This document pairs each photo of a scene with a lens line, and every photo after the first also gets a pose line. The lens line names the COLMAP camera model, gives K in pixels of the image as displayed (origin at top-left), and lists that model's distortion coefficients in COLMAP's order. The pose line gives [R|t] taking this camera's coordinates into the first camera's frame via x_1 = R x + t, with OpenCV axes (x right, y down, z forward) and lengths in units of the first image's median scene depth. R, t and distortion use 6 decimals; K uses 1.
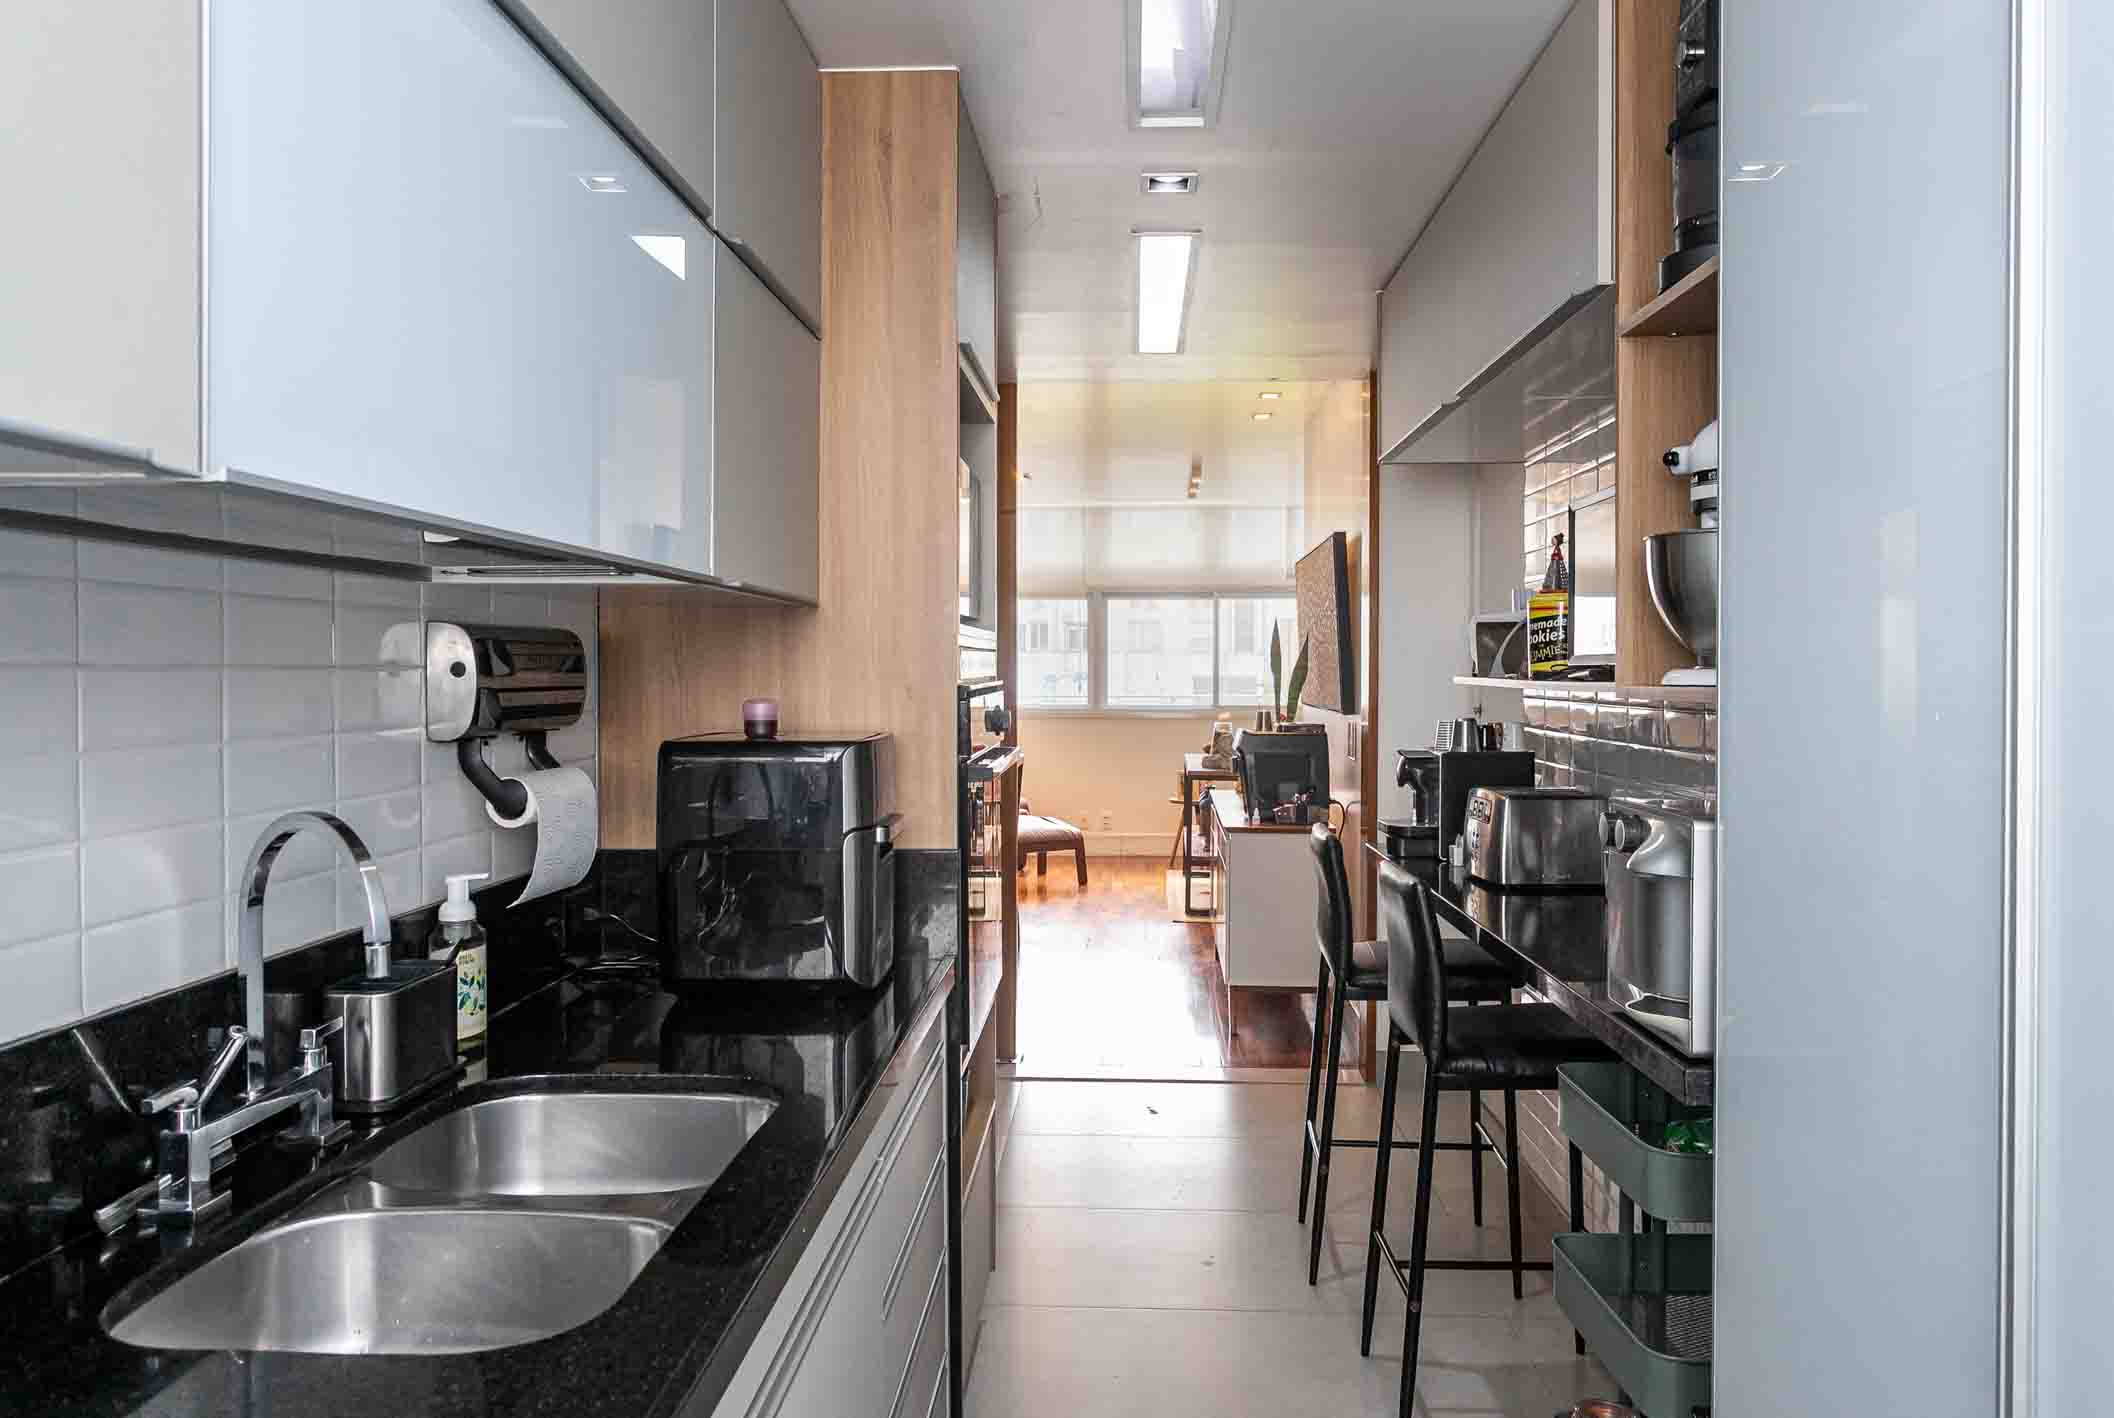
lens RADIAL K [[1533.3, 0, 1056.3], [0, 1533.3, 702.9], [0, 0, 1]] dist [-0.003449, 0.000348]
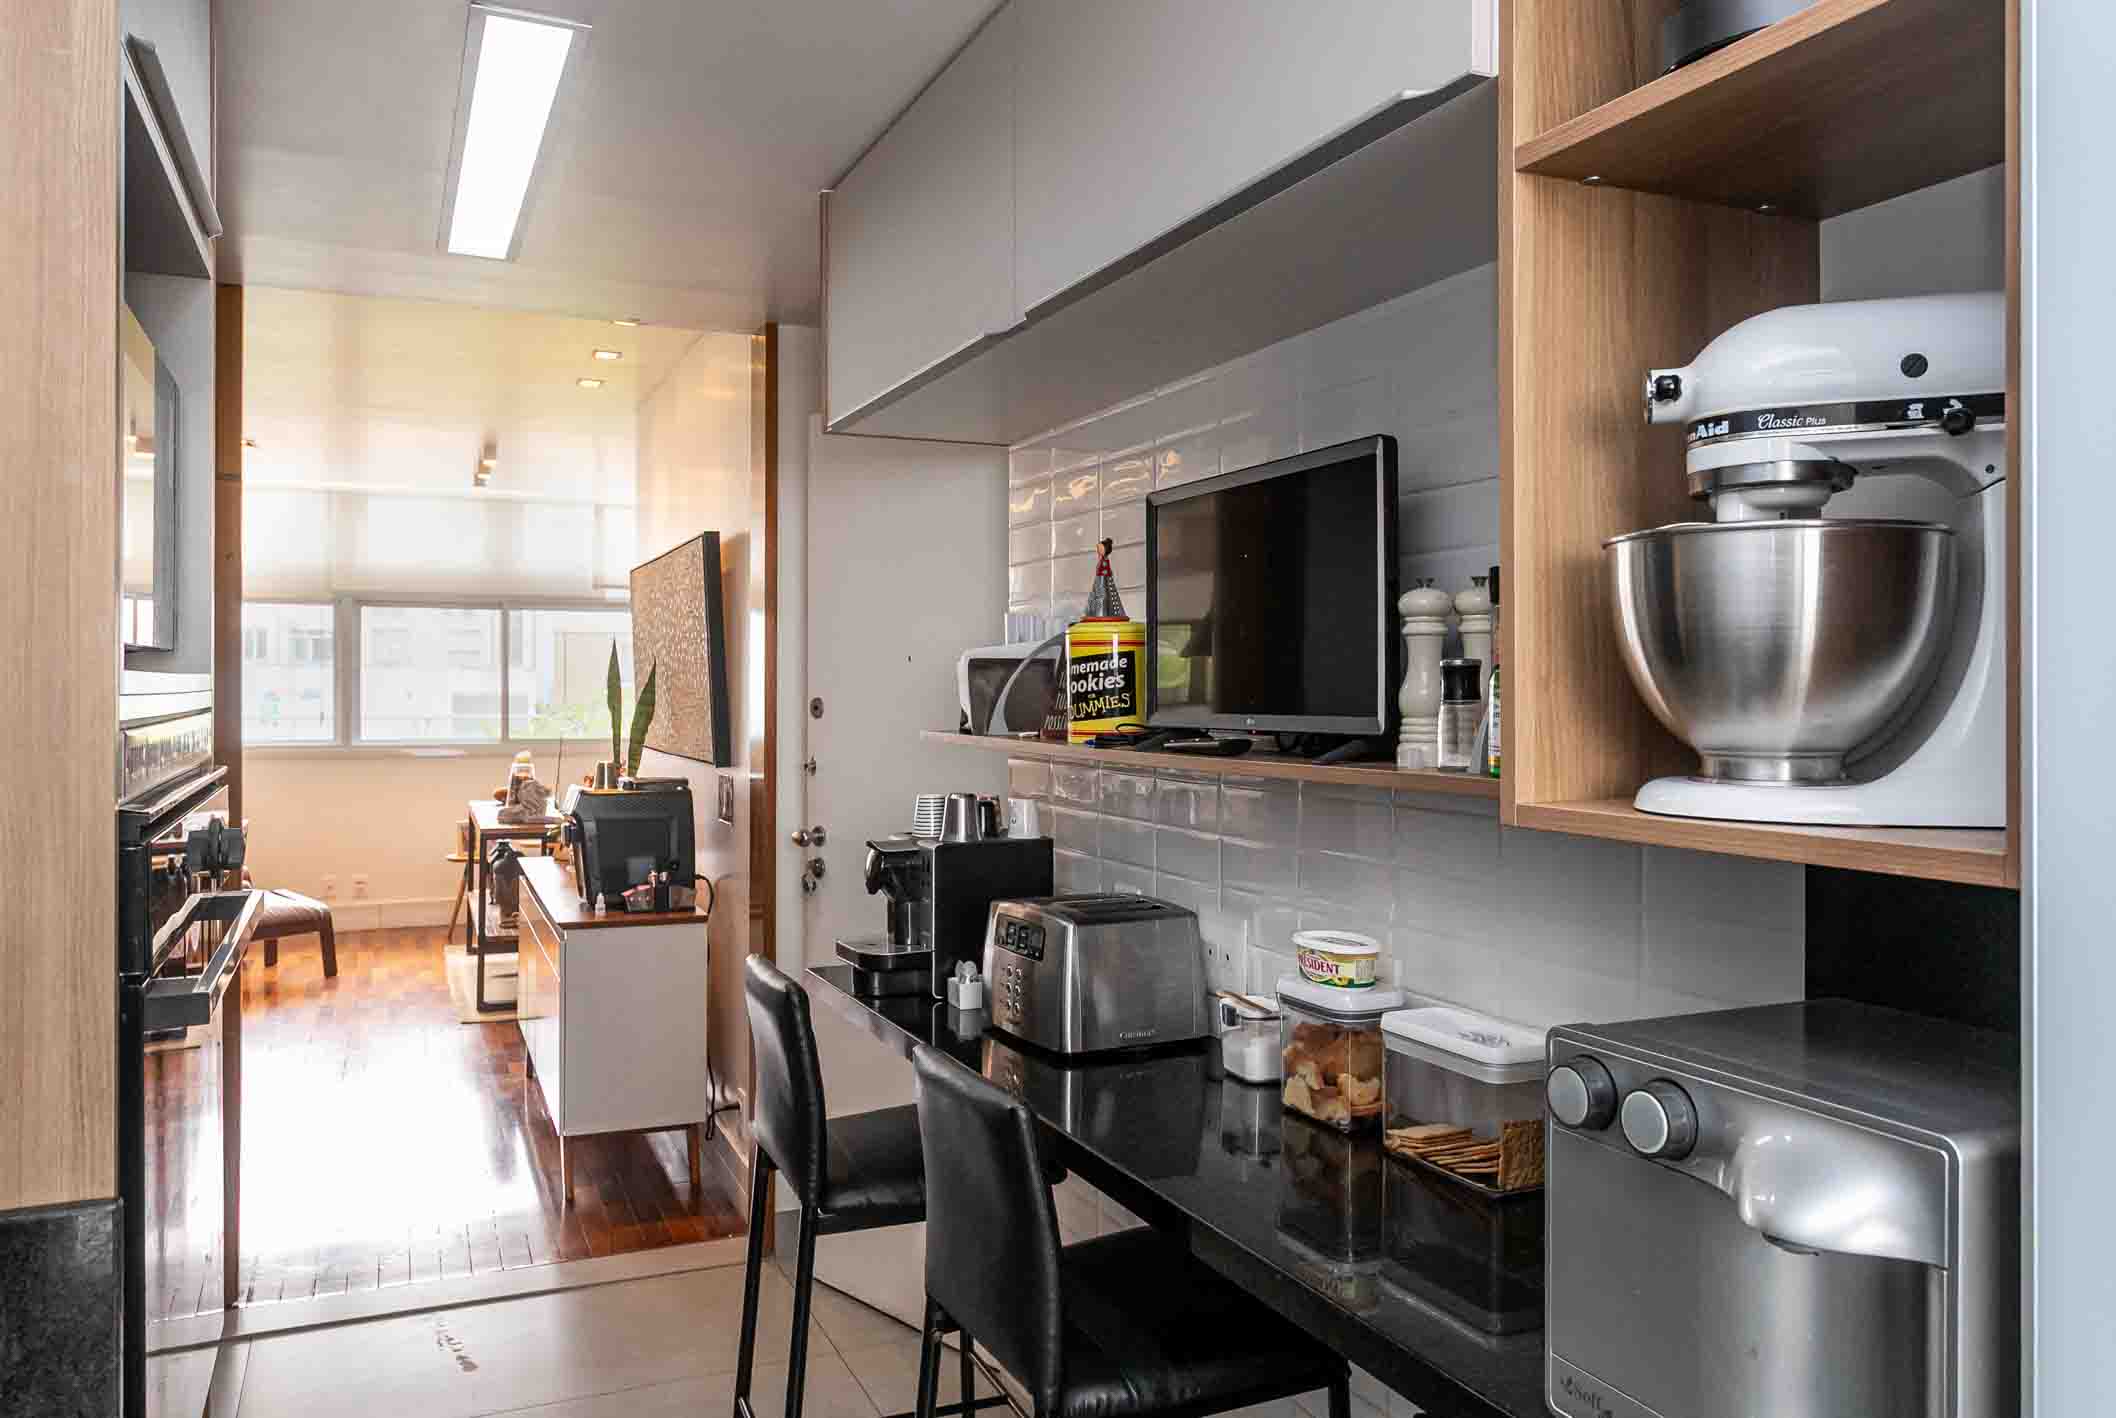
lens RADIAL K [[1534.7, 0, 1057.3], [0, 1534.7, 702.9], [0, 0, 1]] dist [-0.003449, 0.000348]
pose [[0.891118, -0.001460, 0.453769, -0.011089], [0.005812, 0.999950, -0.008196, -0.017312], [-0.453734, 0.009941, 0.891082, 0.229049]]
